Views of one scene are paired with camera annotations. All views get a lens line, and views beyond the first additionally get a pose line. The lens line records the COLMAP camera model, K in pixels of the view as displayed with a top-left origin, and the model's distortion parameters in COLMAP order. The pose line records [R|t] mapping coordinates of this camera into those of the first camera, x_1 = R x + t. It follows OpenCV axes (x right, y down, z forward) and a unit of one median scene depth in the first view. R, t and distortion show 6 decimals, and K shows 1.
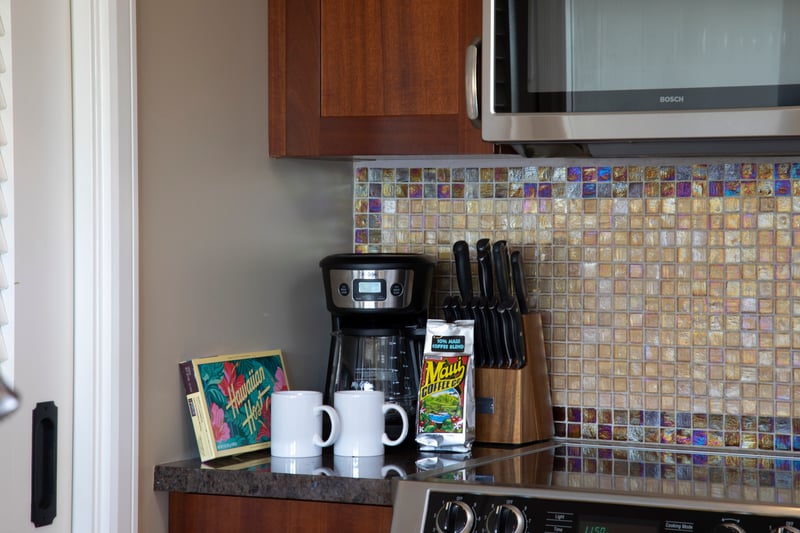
lens RADIAL K [[2318.3, 0, 401.4], [0, 2318.3, 268.9], [0, 0, 1]] dist [0.689351, 0.000000]
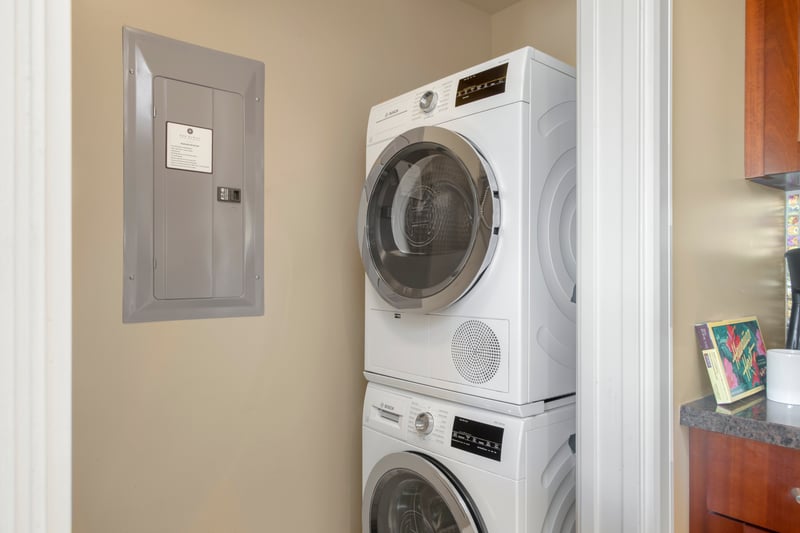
lens RADIAL K [[550.2, 0, 400.2], [0, 550.2, 268.3], [0, 0, 1]] dist [-0.004853, -0.001308]
pose [[0.918569, -0.004789, -0.395232, -0.124907], [-0.009502, 0.999370, -0.034192, 0.020515], [0.395147, 0.035163, 0.917945, 0.653108]]
